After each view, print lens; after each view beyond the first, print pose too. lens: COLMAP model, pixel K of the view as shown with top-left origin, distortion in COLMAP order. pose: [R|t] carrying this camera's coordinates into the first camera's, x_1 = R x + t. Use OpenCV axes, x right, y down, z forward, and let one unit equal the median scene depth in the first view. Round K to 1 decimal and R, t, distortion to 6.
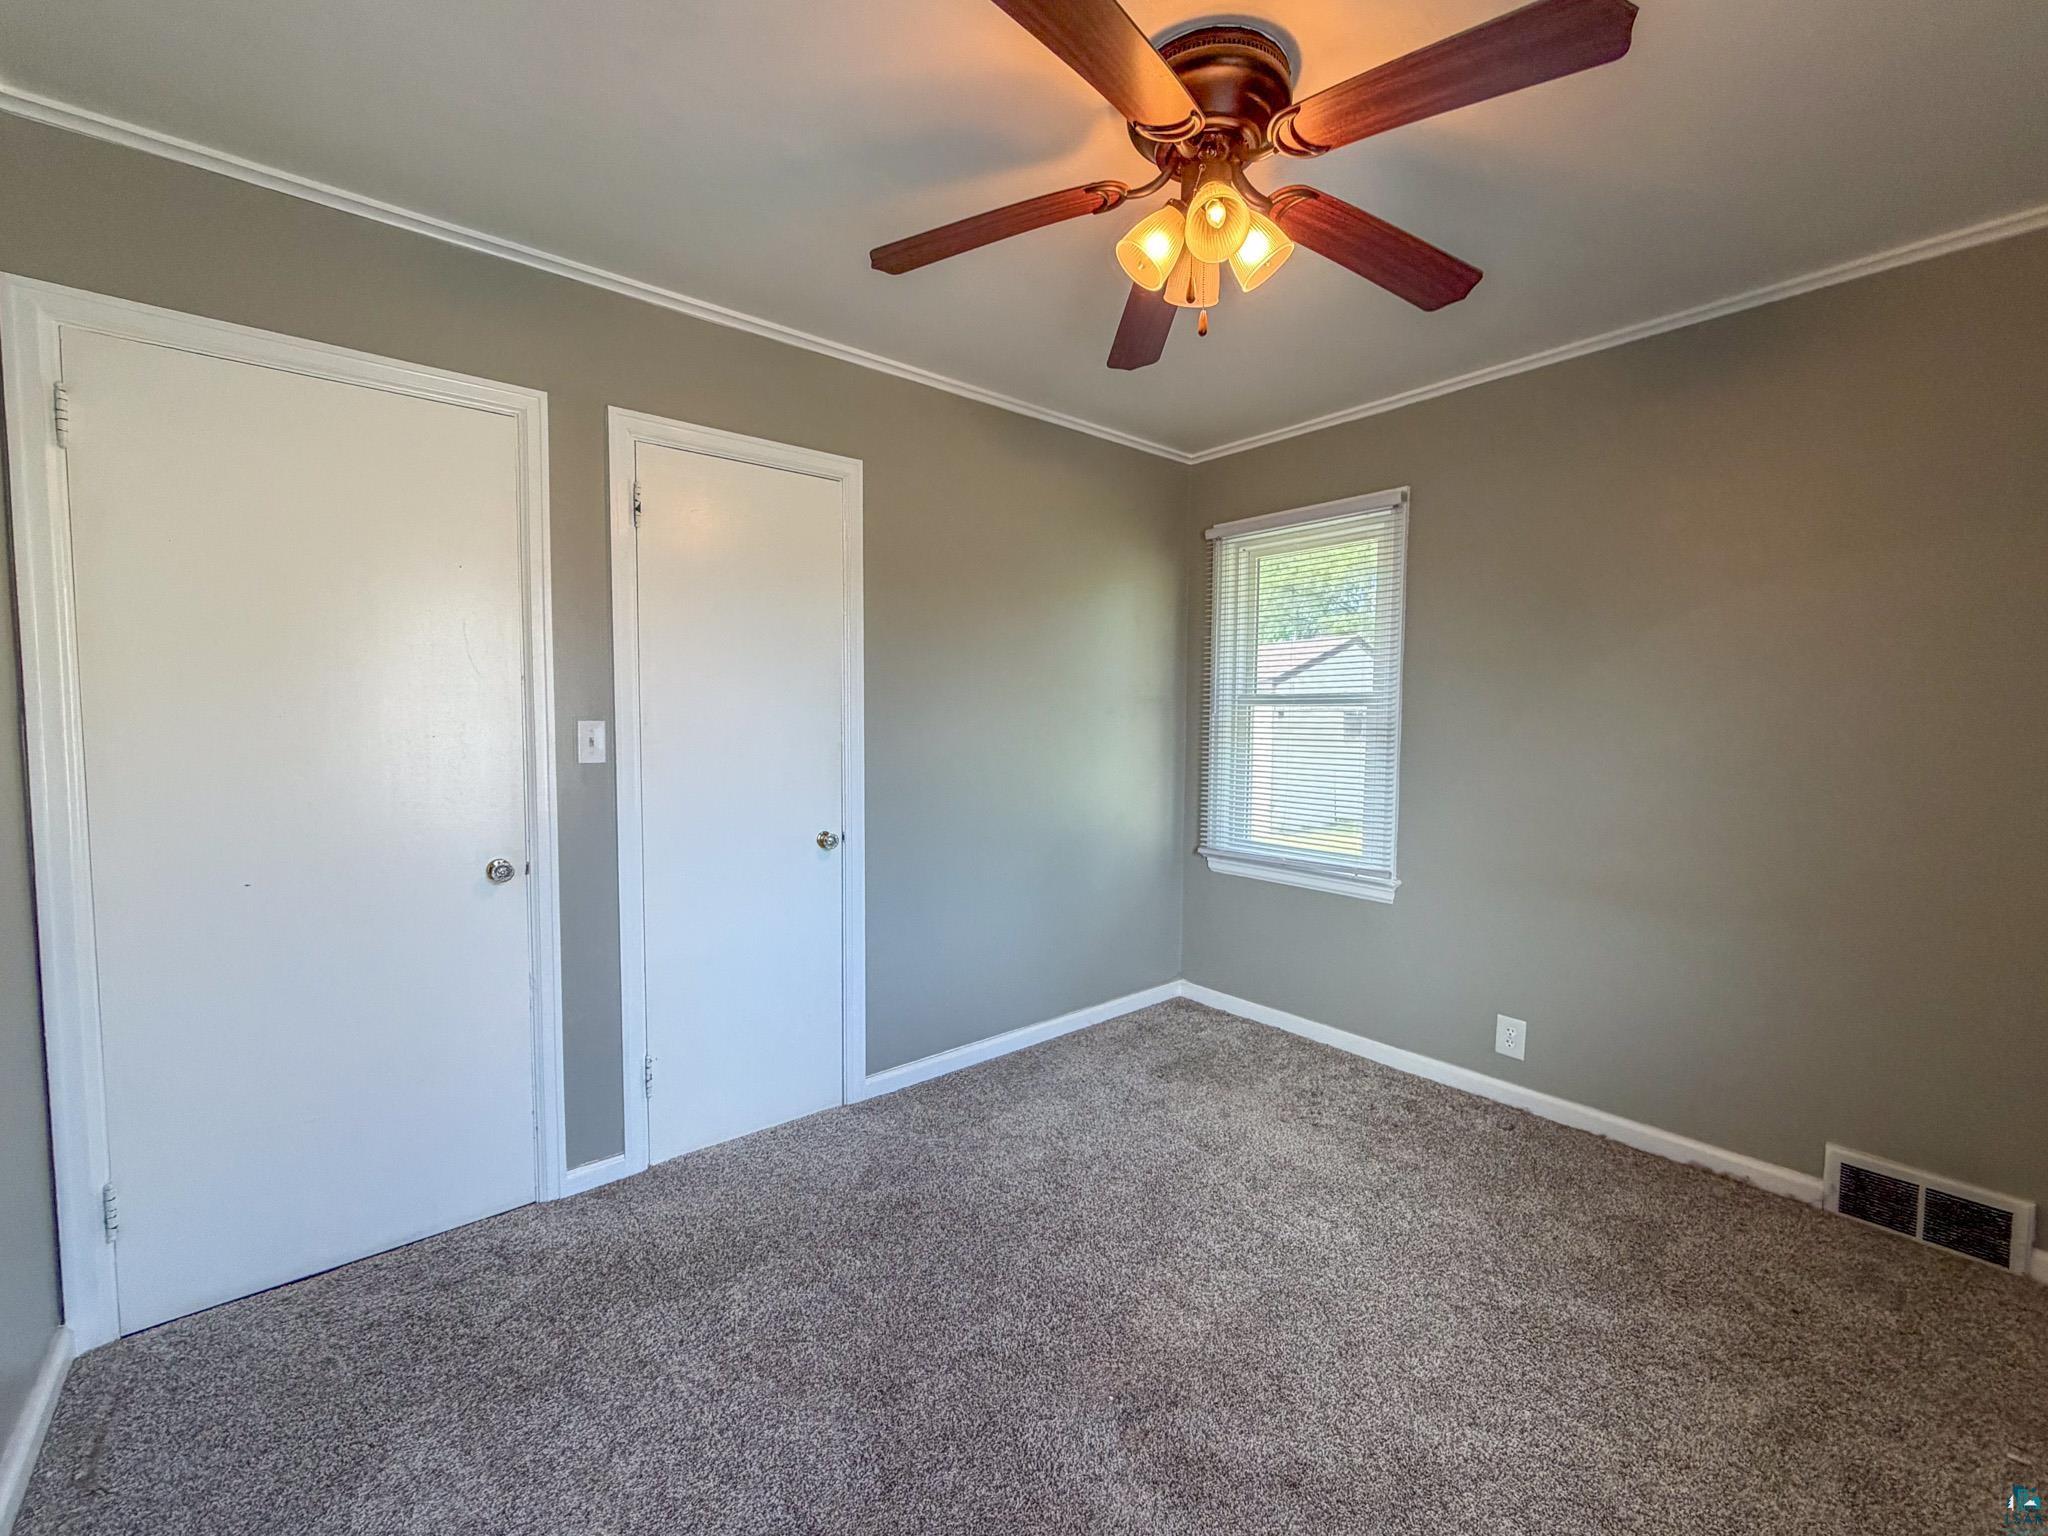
lens RADIAL K [[851.0, 0, 1017.4], [0, 851.0, 762.2], [0, 0, 1]] dist [-0.000722, -0.000077]
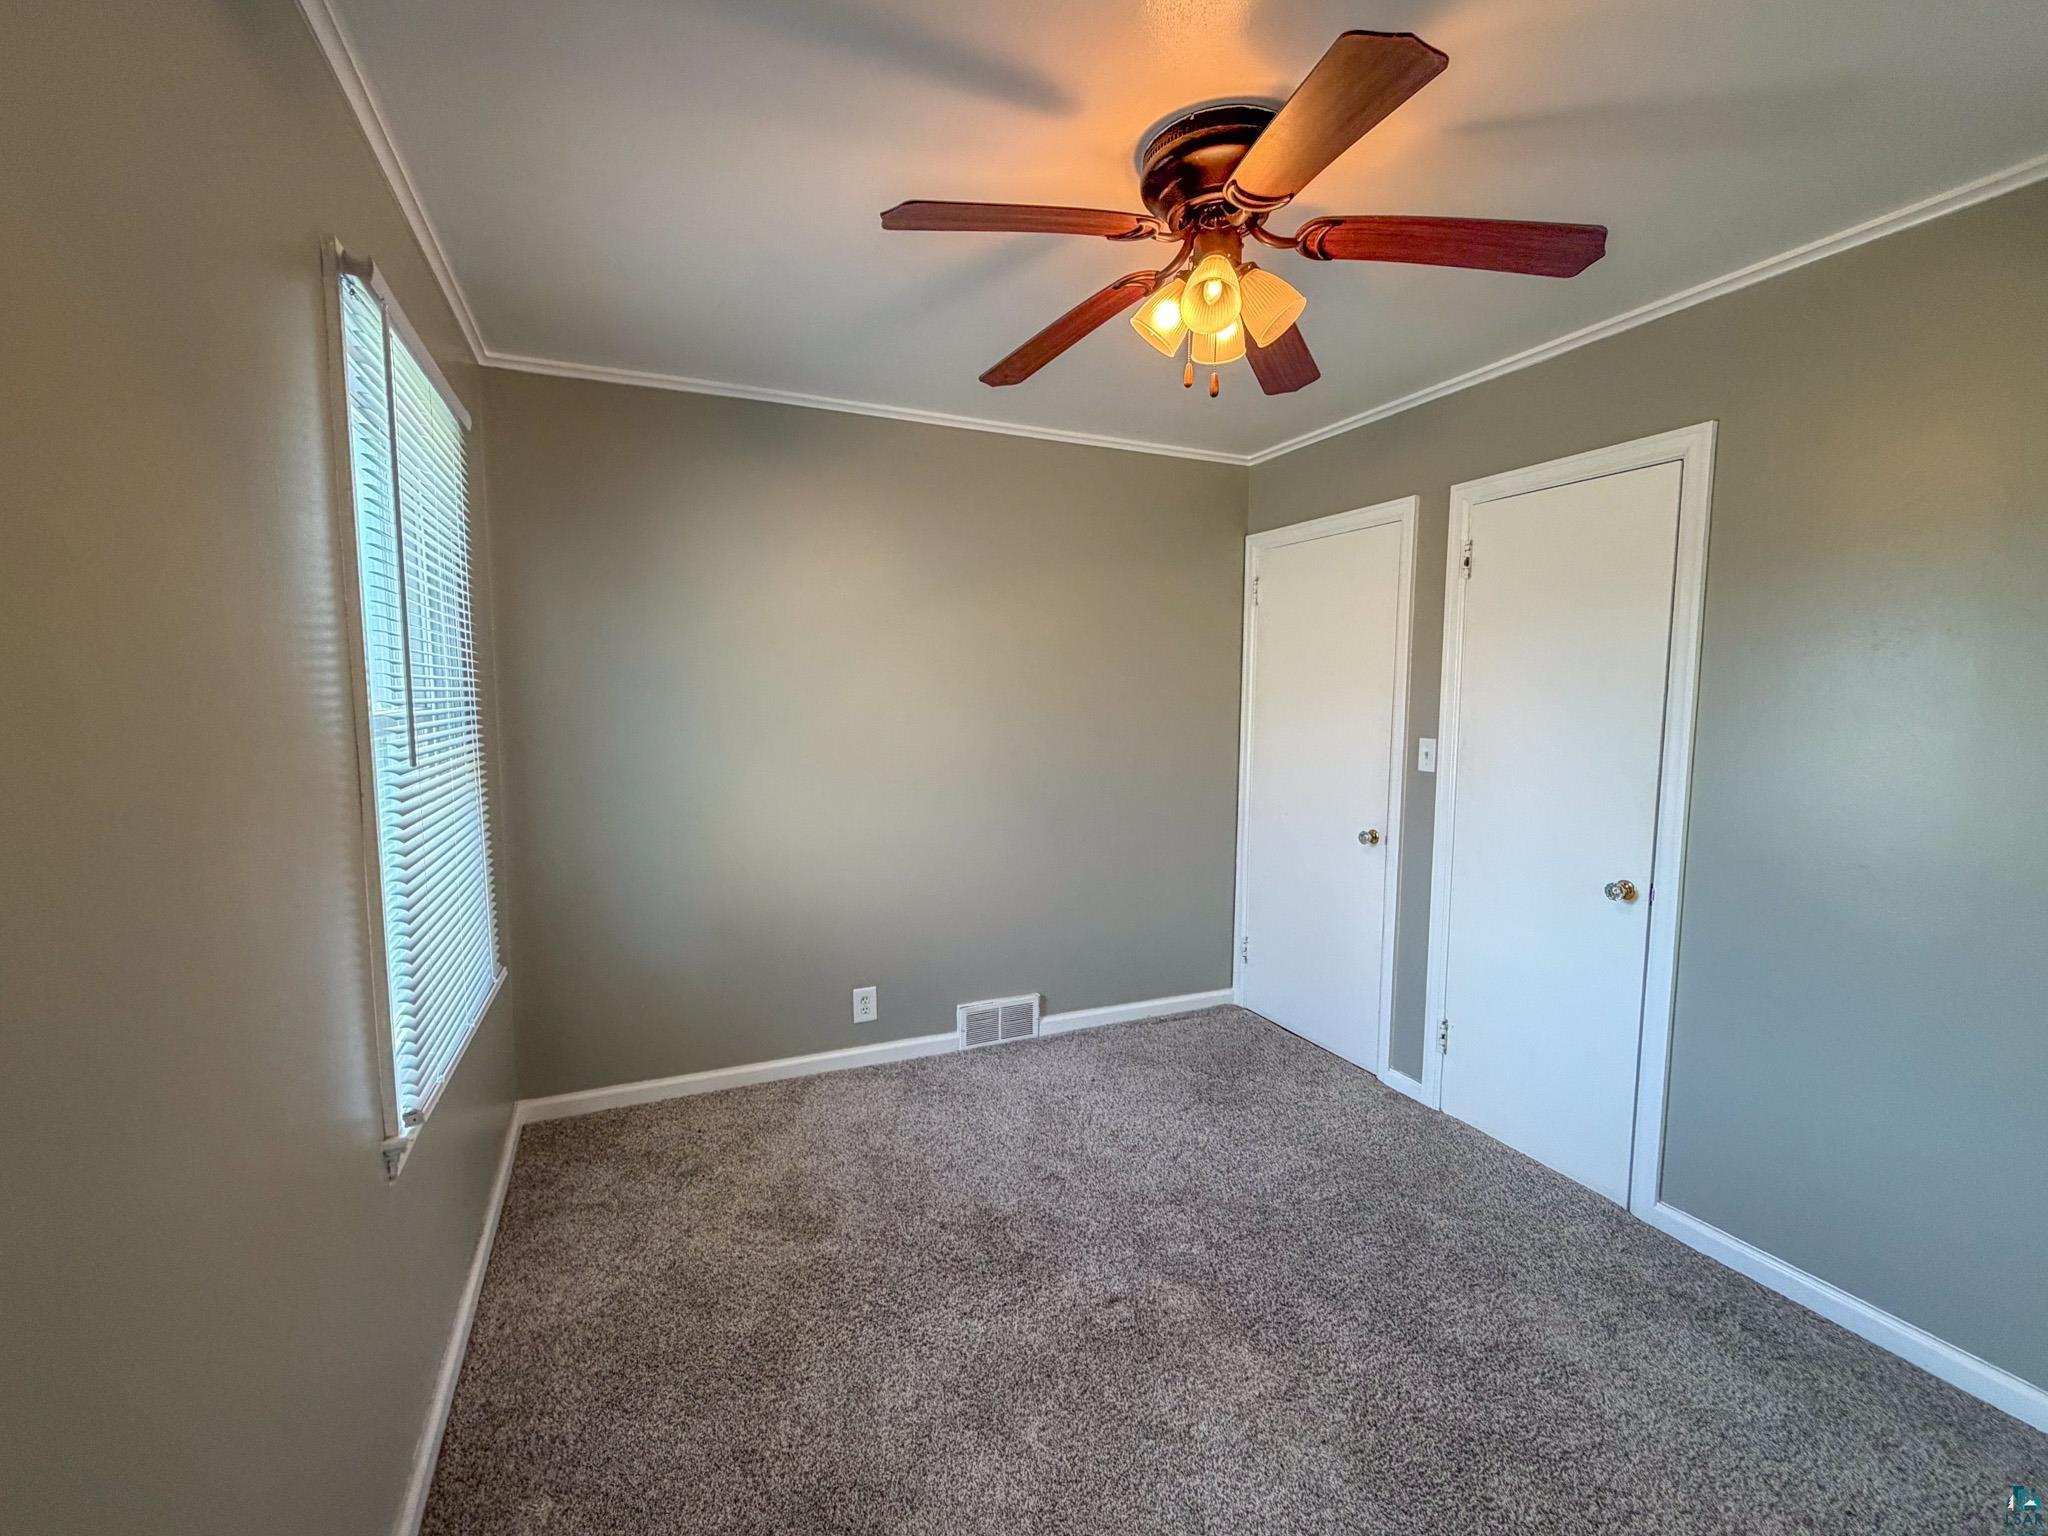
lens RADIAL K [[851.0, 0, 1017.4], [0, 851.0, 762.2], [0, 0, 1]] dist [-0.000722, -0.000077]
pose [[-0.270746, 0.071239, -0.960011, 0.909824], [-0.068187, 0.993334, 0.092942, -0.090451], [0.960233, 0.090624, -0.264084, 0.751909]]
